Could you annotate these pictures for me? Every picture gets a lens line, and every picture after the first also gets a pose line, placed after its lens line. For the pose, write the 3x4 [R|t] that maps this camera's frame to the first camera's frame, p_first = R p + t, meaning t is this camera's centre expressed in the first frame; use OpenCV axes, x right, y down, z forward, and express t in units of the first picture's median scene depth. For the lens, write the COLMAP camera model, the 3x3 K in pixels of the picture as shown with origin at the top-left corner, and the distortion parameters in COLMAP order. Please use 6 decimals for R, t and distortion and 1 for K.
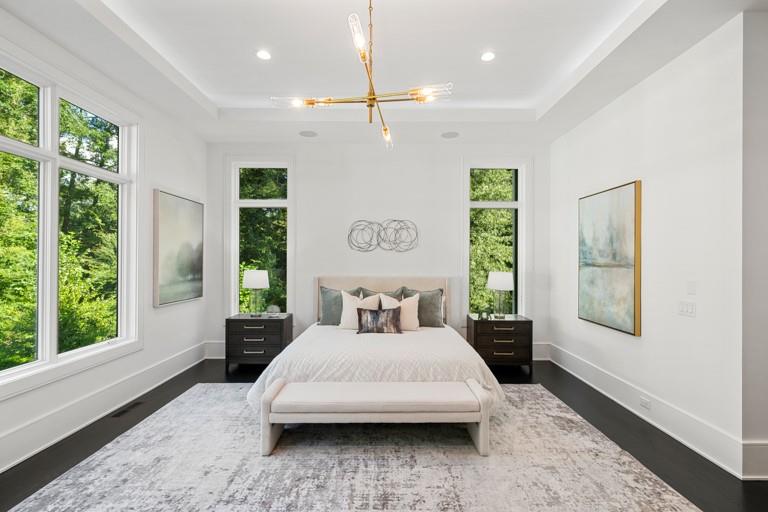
lens RADIAL K [[349.5, 0, 388.8], [0, 349.5, 258.1], [0, 0, 1]] dist [0.000935, 0.000142]
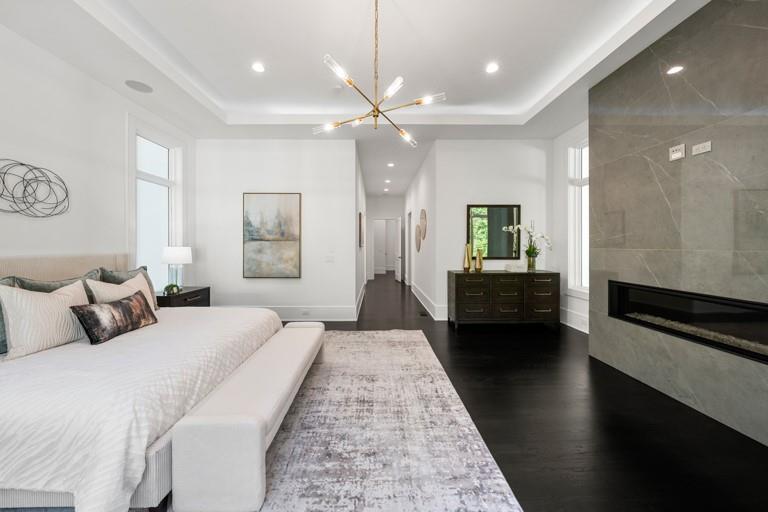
lens RADIAL K [[265.4, 0, 371.3], [0, 265.4, 246.1], [0, 0, 1]] dist [-0.000279, 0.000246]
pose [[0.016003, -0.008354, 0.999837, -0.615489], [-0.004525, 0.999954, 0.008427, 0.038641], [-0.999862, -0.004659, 0.015964, 0.556147]]
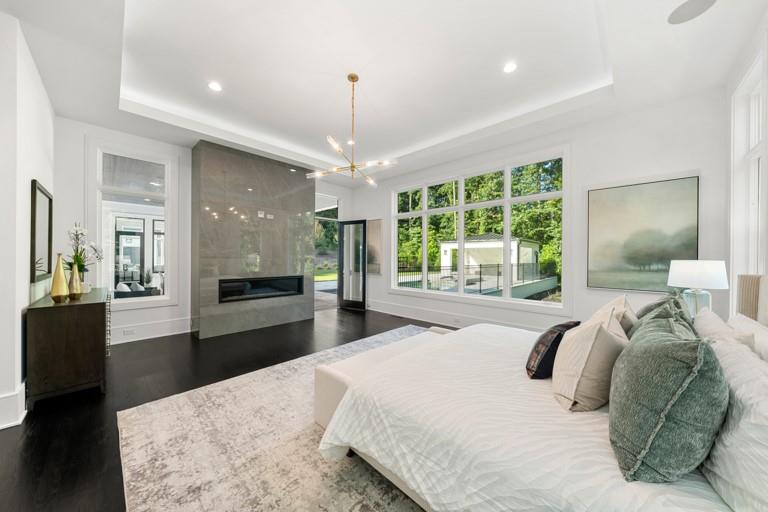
lens RADIAL K [[265.4, 0, 384.4], [0, 265.4, 256.0], [0, 0, 1]] dist [-0.000279, 0.000246]
pose [[-0.700504, 0.001916, -0.713645, 0.511463], [0.008917, 0.999942, -0.006067, 0.048932], [0.713592, -0.010614, -0.700481, 1.234424]]
